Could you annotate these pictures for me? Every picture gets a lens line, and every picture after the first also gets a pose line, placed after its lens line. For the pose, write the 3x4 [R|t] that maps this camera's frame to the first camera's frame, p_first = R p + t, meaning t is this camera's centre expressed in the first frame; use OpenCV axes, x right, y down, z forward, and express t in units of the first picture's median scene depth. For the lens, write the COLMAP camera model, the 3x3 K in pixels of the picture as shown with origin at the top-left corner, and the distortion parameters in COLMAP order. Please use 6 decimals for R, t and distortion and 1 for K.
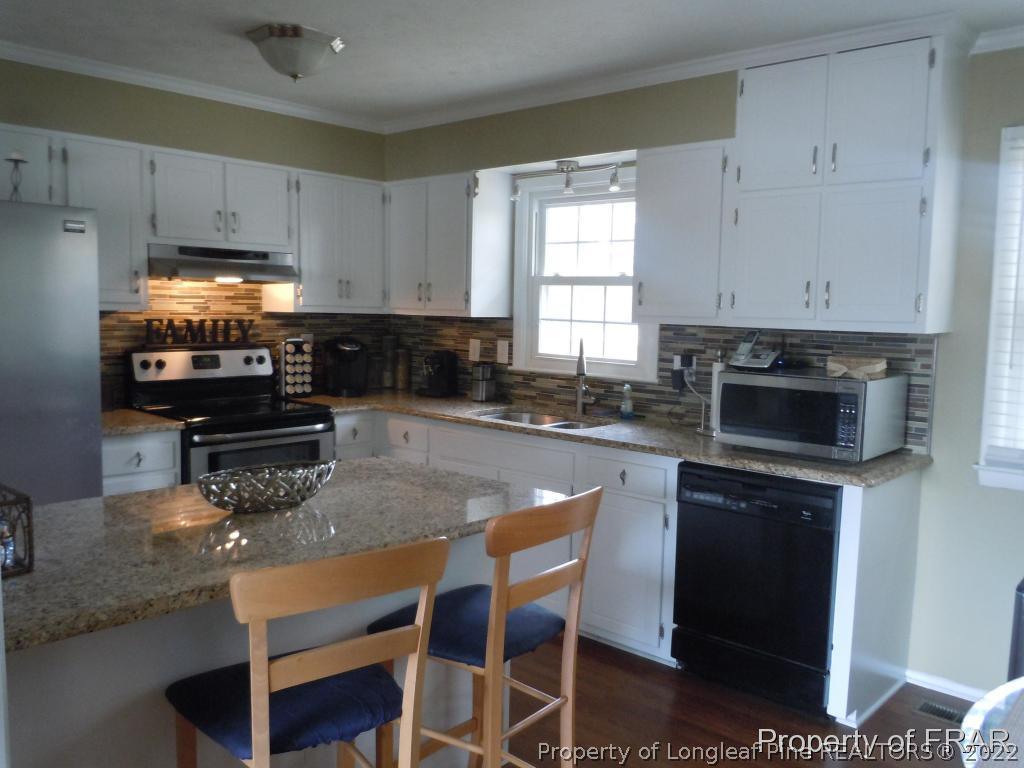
lens RADIAL K [[848.7, 0, 511.6], [0, 848.7, 382.0], [0, 0, 1]] dist [0.010062, -0.047172]
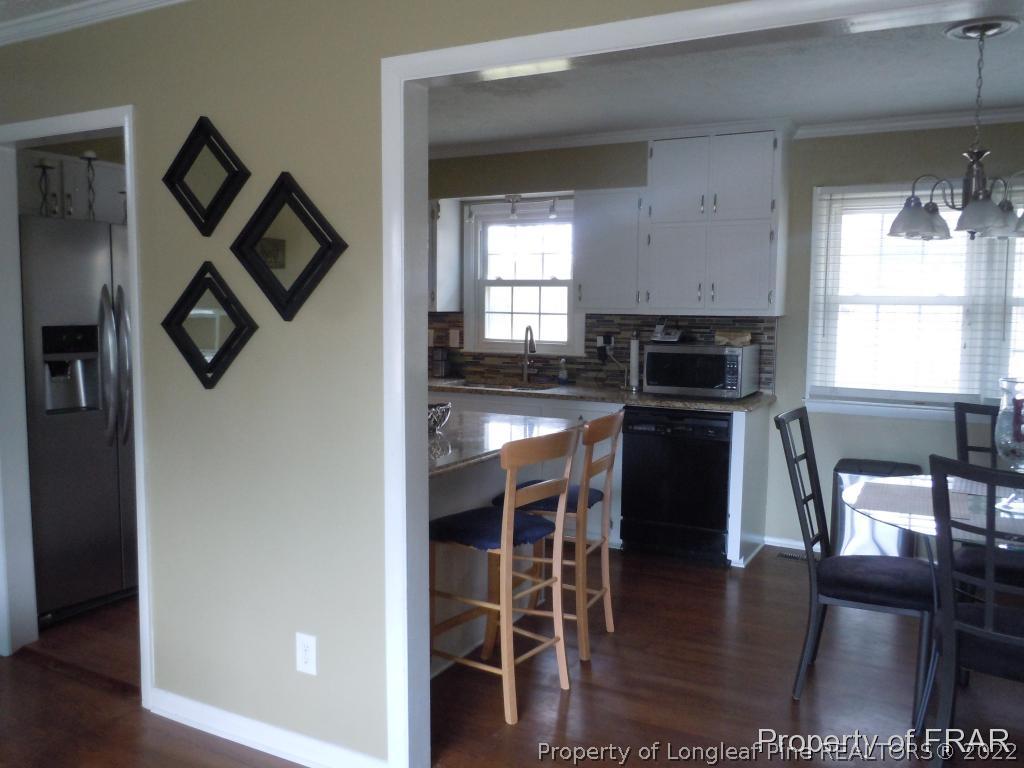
lens RADIAL K [[848.7, 0, 511.8], [0, 848.7, 383.1], [0, 0, 1]] dist [0.010062, -0.047172]
pose [[0.969892, -0.036084, 0.240846, -0.283139], [0.034775, 0.999348, 0.009685, 0.026827], [-0.241039, -0.001018, 0.970515, -0.319491]]
